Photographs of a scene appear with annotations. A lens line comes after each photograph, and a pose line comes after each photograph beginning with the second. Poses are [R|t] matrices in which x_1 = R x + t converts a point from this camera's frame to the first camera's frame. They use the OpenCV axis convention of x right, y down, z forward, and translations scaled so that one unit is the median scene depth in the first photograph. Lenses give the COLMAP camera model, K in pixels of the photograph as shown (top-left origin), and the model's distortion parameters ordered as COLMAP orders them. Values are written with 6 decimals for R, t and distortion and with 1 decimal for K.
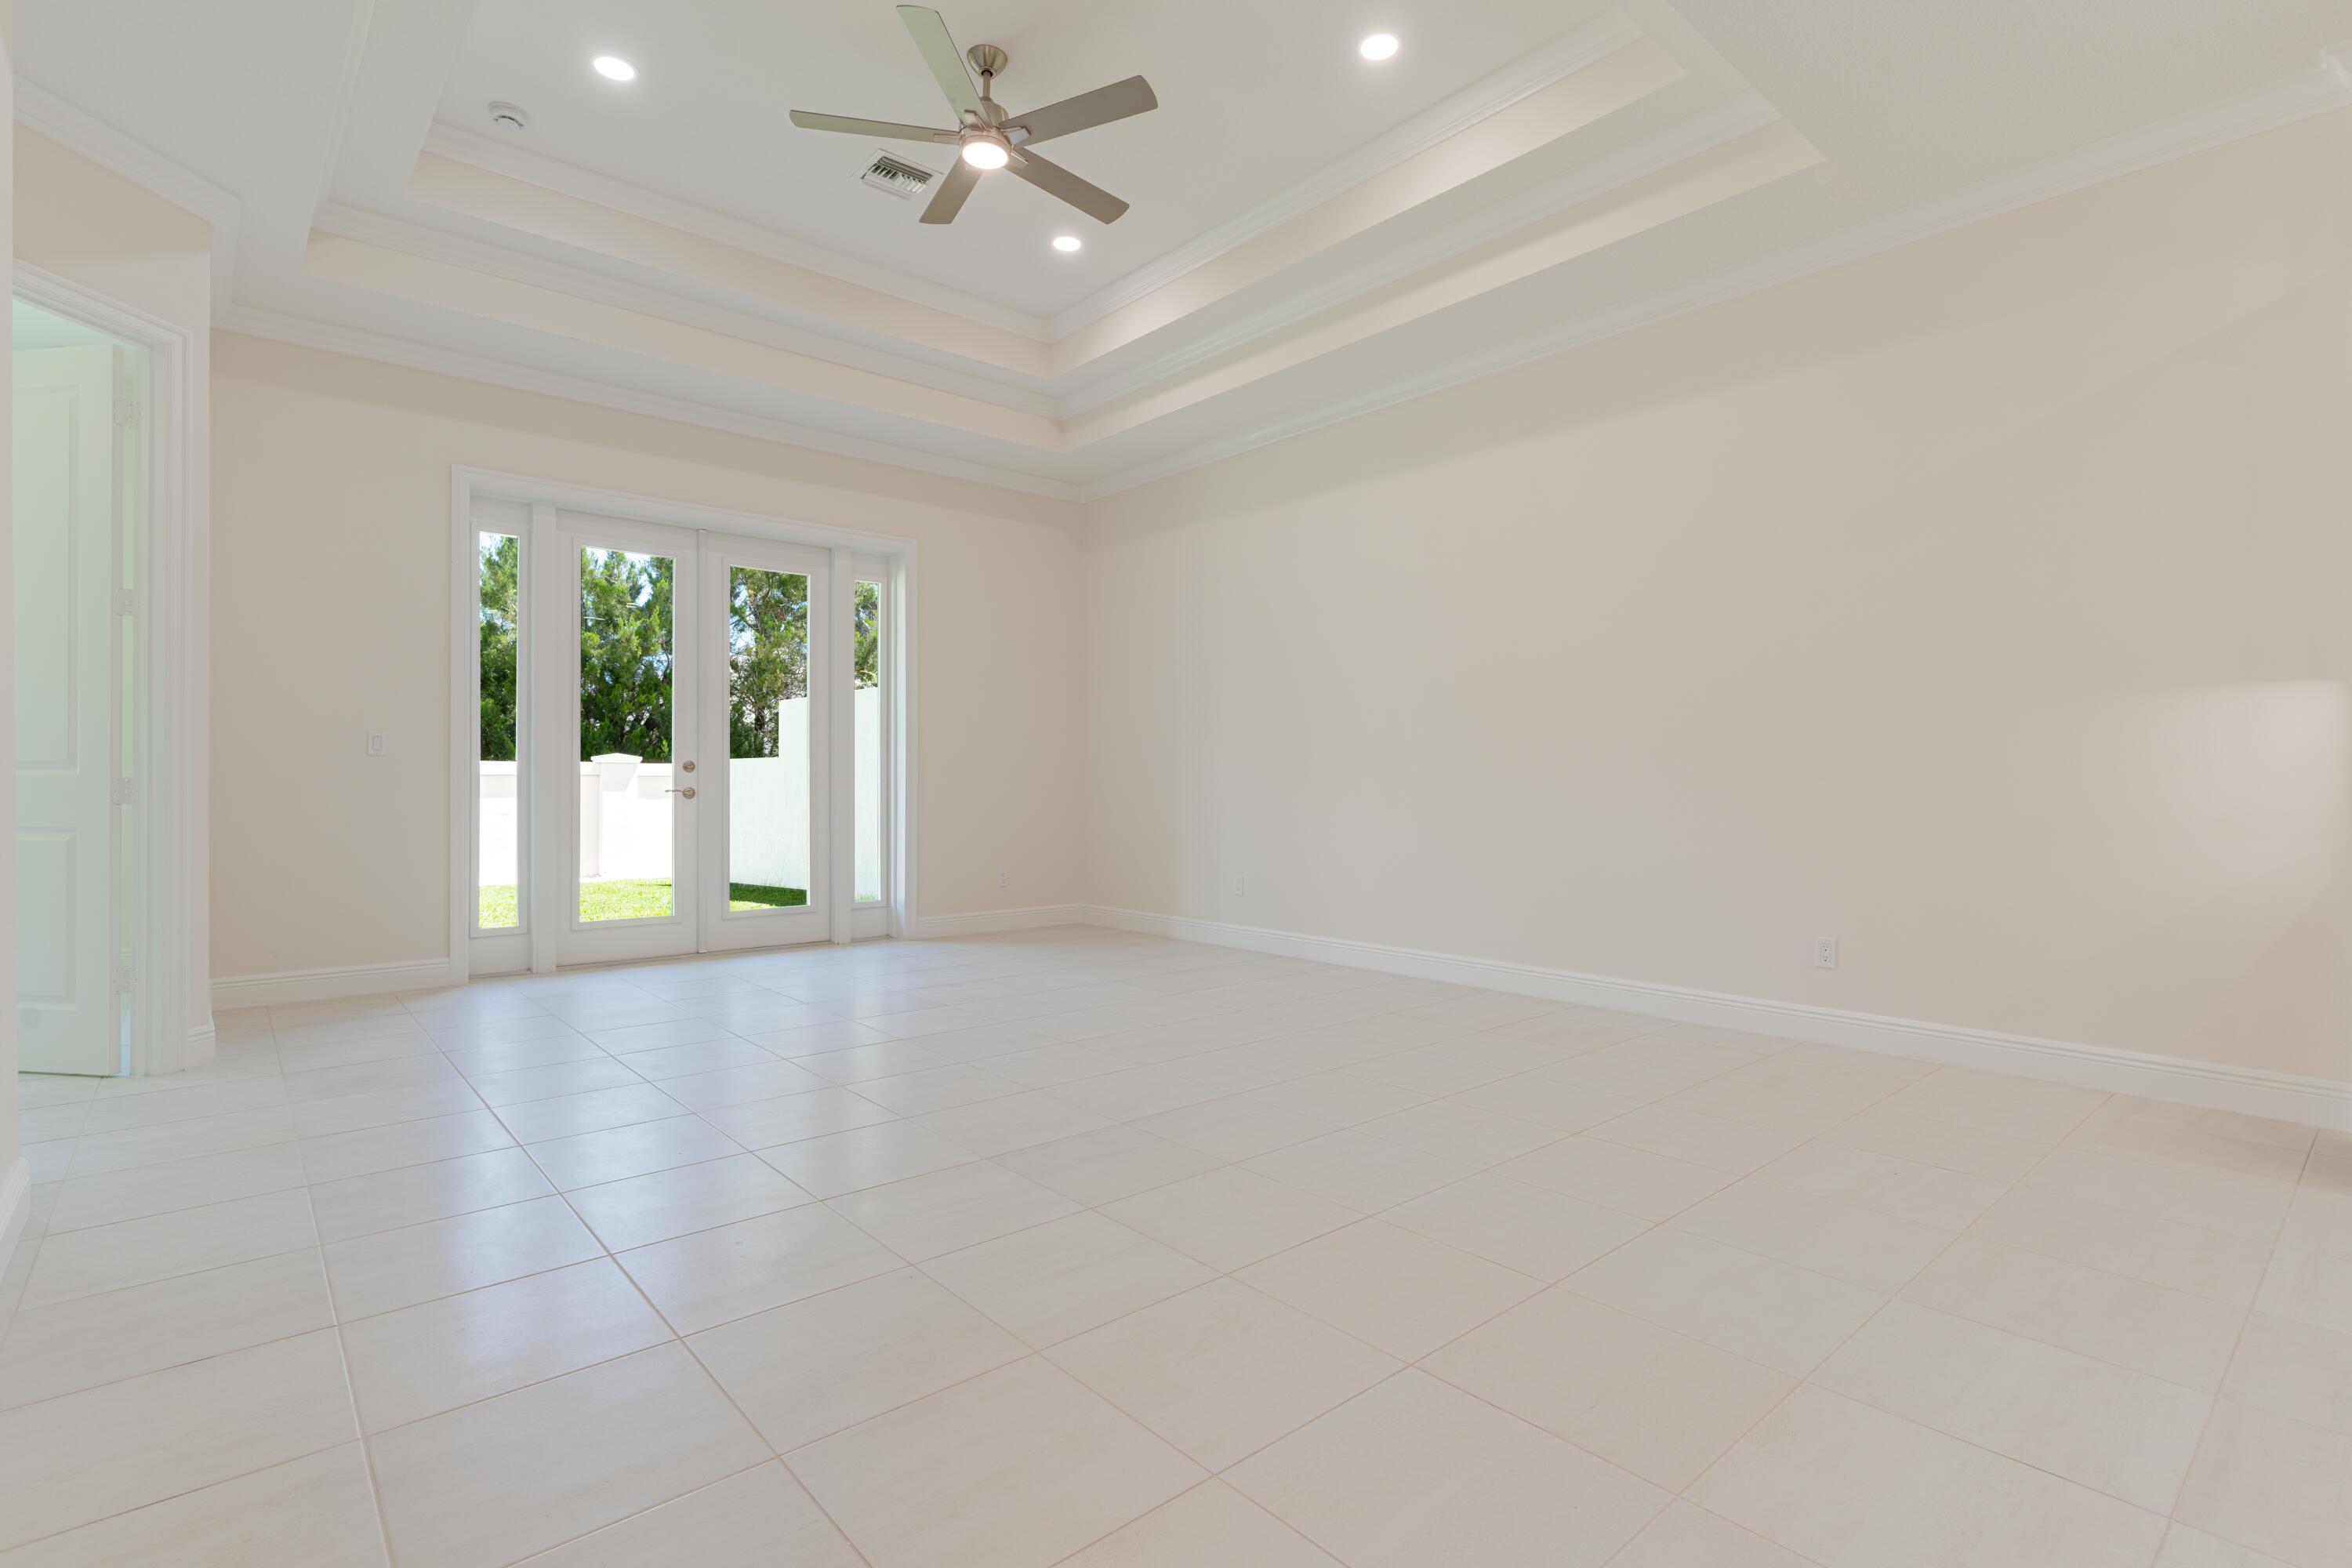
lens RADIAL K [[1098.0, 0, 1170.5], [0, 1098.0, 781.1], [0, 0, 1]] dist [0.000189, 0.000494]
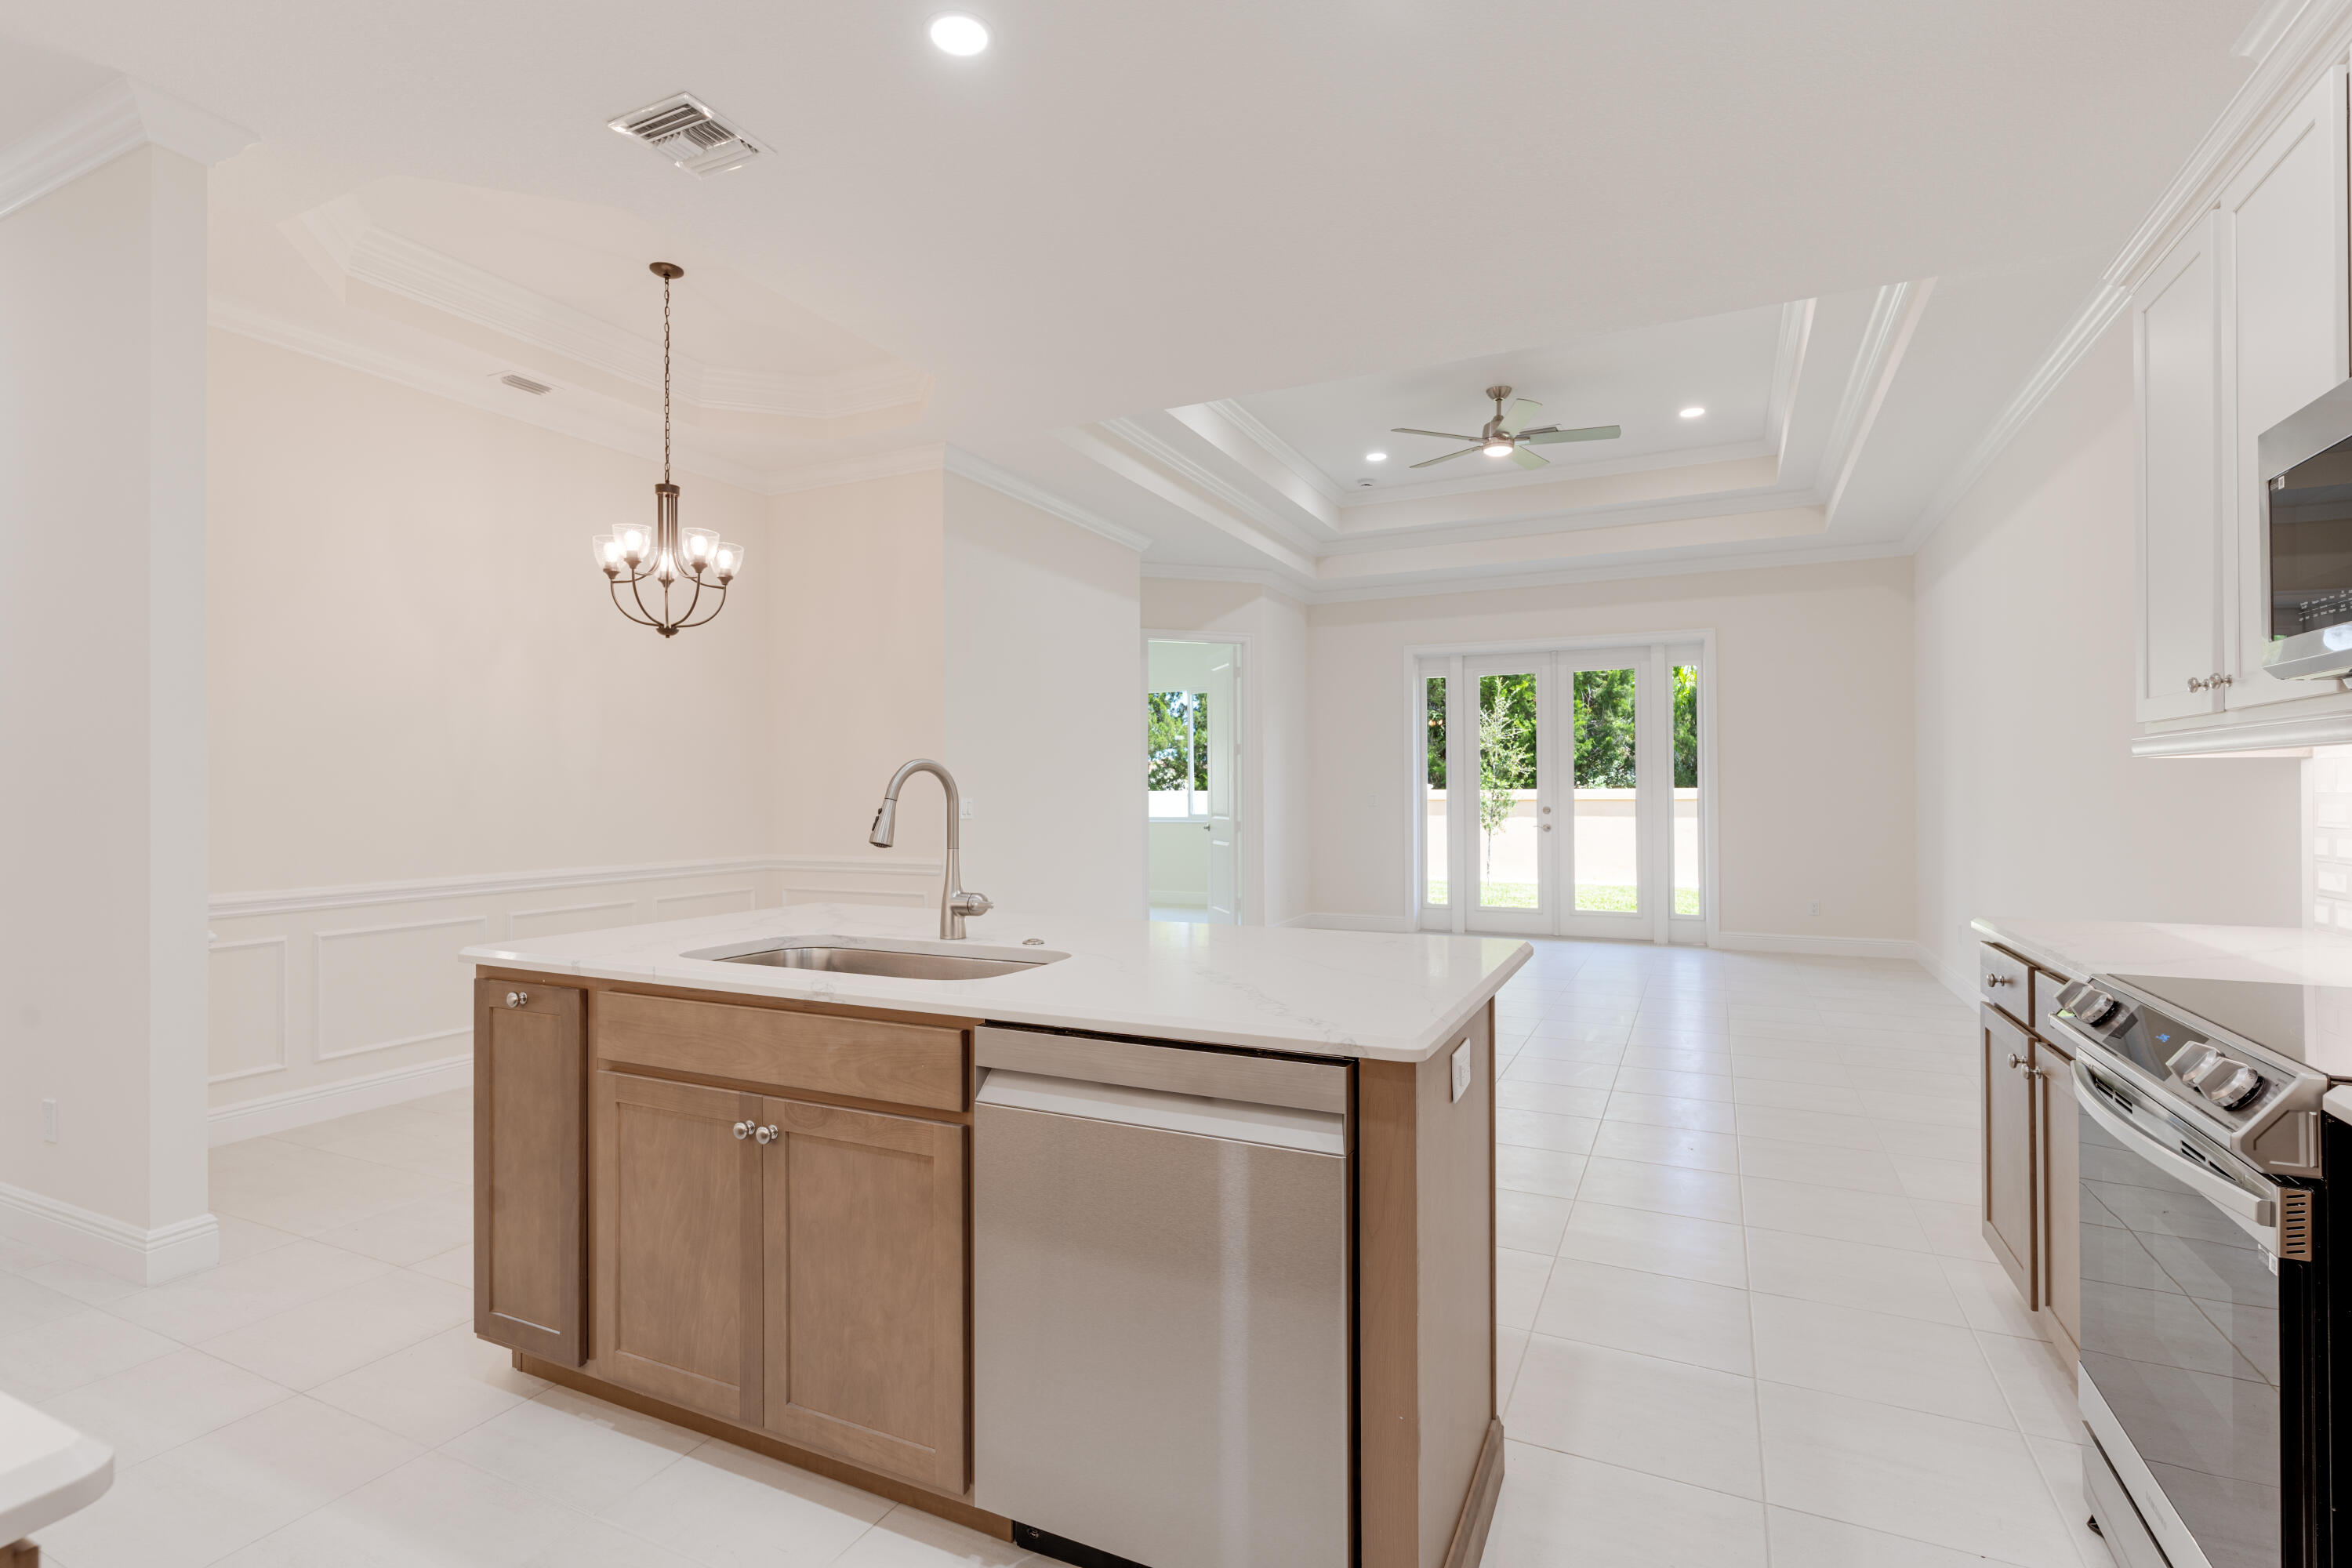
lens RADIAL K [[1098.0, 0, 1170.5], [0, 1098.0, 781.1], [0, 0, 1]] dist [0.000189, 0.000494]
pose [[0.392187, -0.010329, -0.919827, 0.737047], [0.004393, 0.999947, -0.009356, -0.041048], [0.919875, -0.000371, 0.392212, -0.060321]]
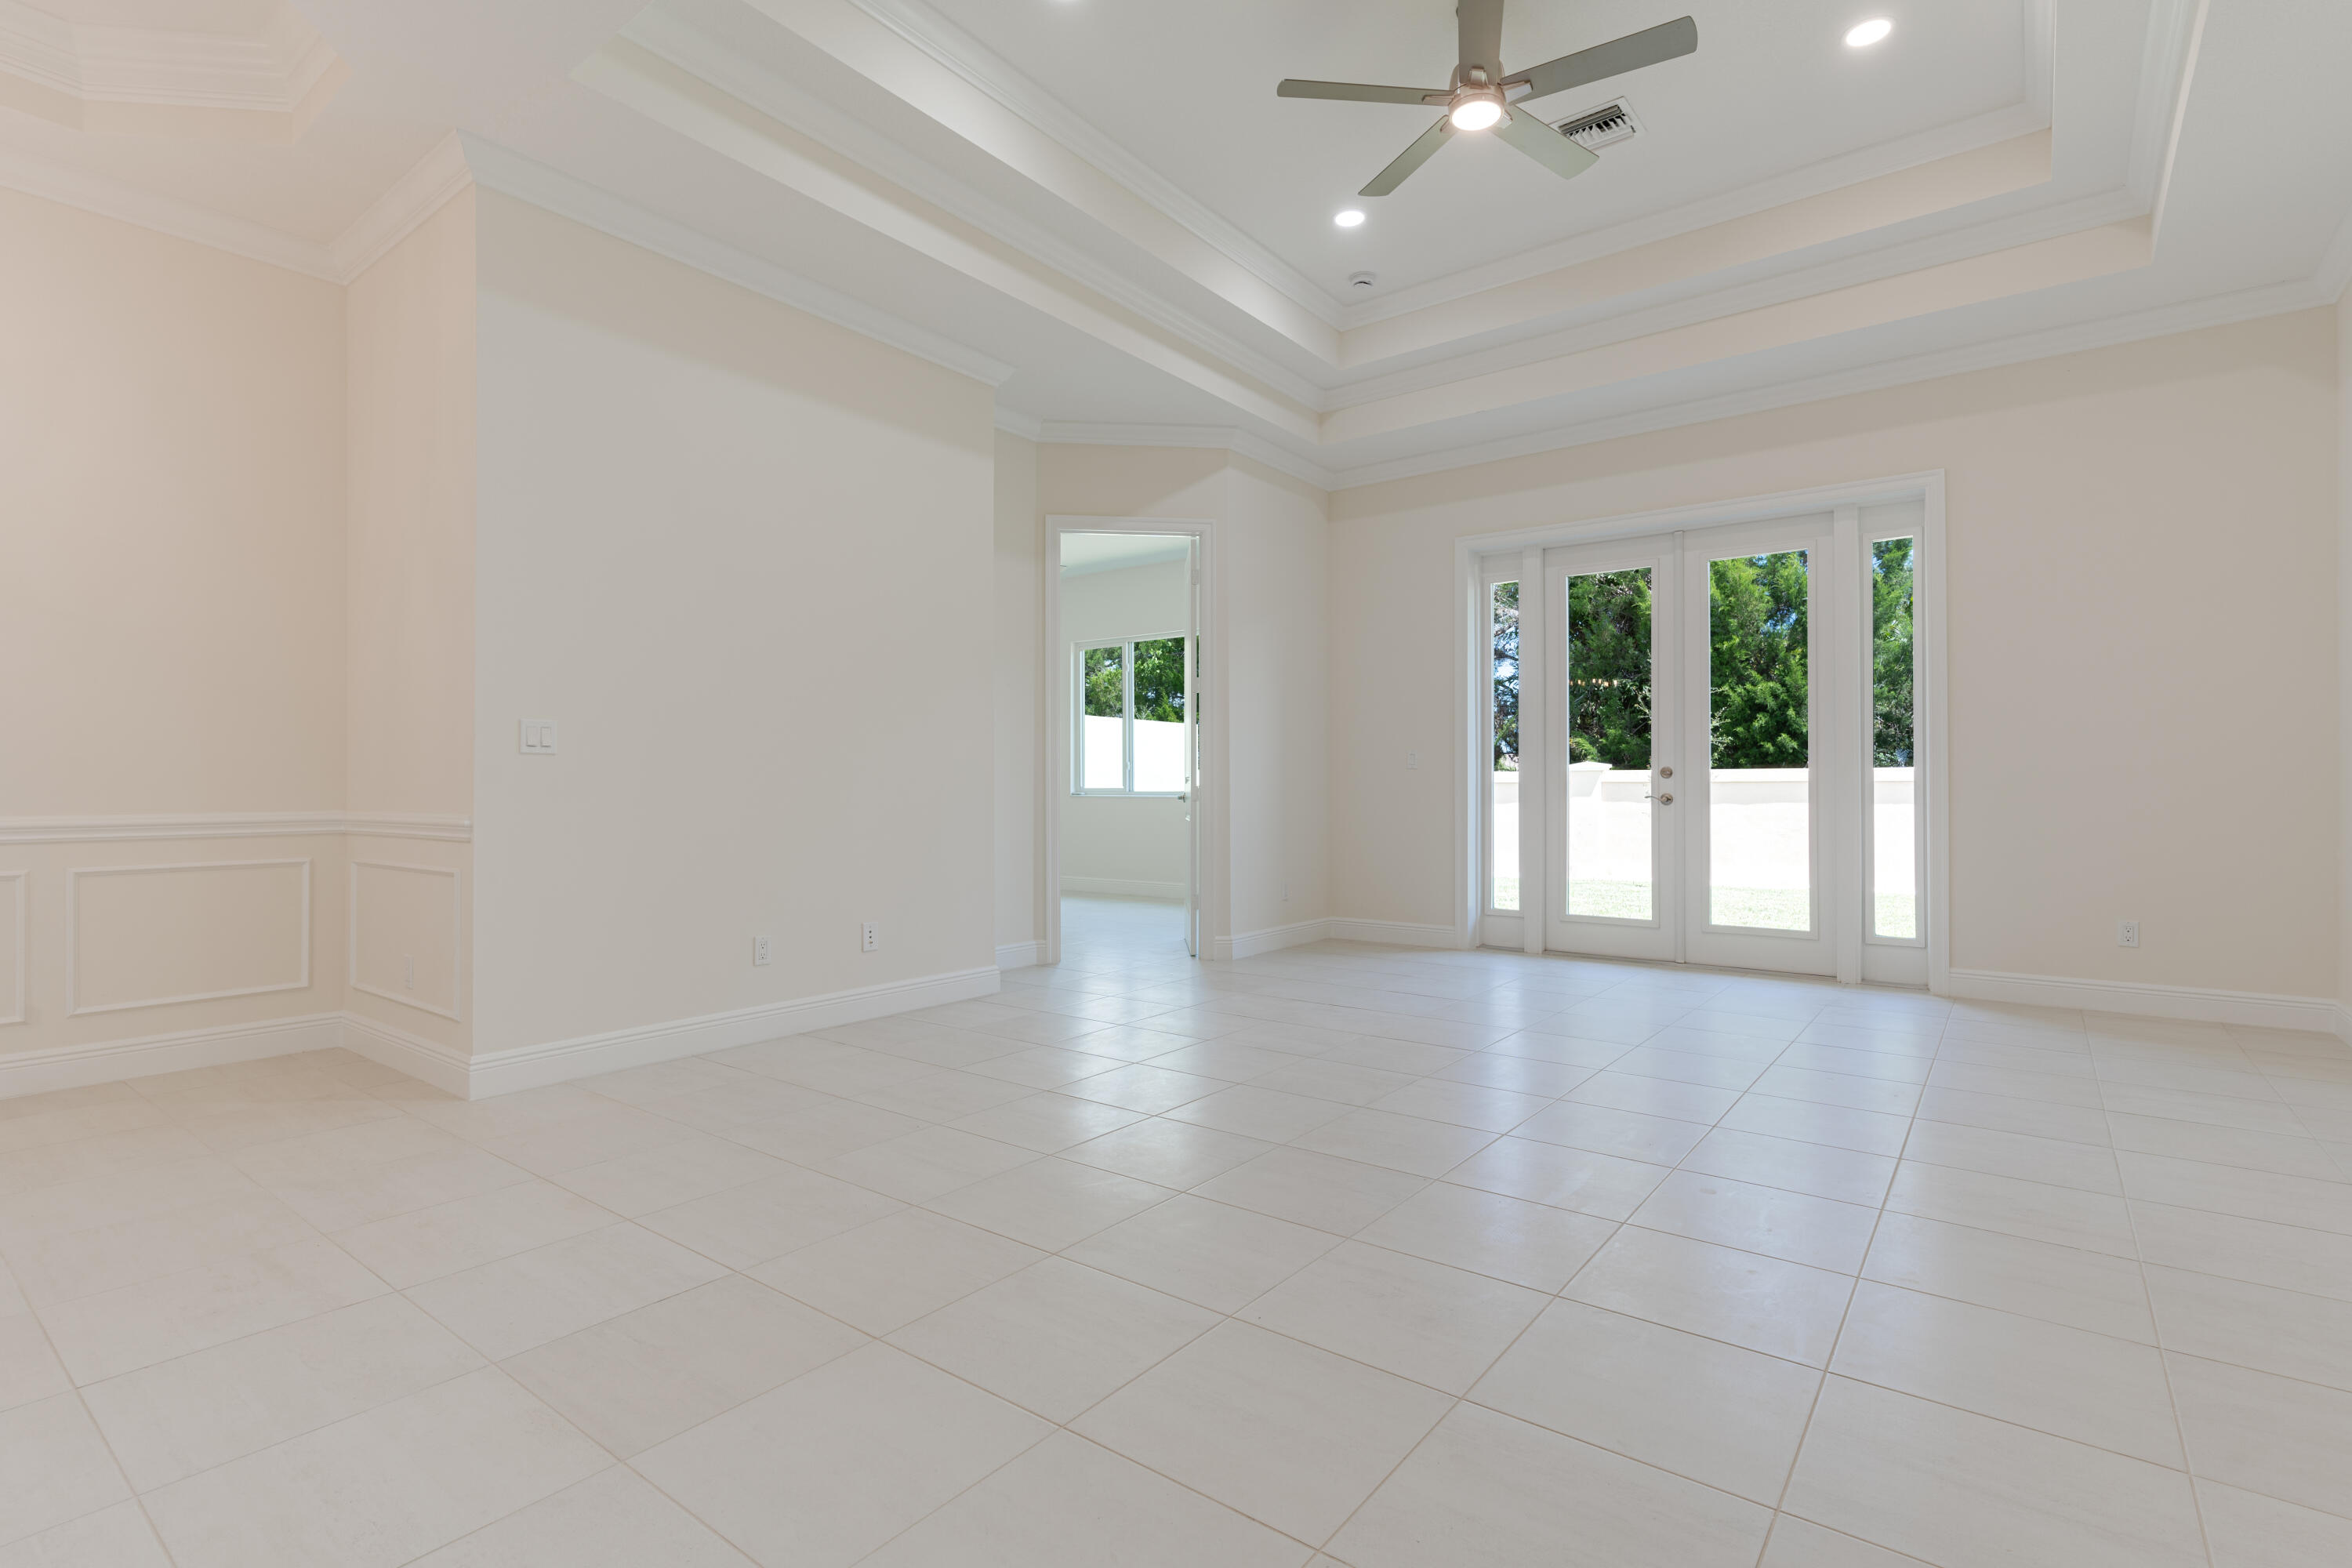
lens RADIAL K [[1098.0, 0, 1170.5], [0, 1098.0, 781.1], [0, 0, 1]] dist [0.000189, 0.000494]
pose [[0.198166, -0.005872, -0.980151, 0.444880], [0.000430, 0.999982, -0.005904, 0.000092], [0.980168, 0.000748, 0.198165, 0.361869]]
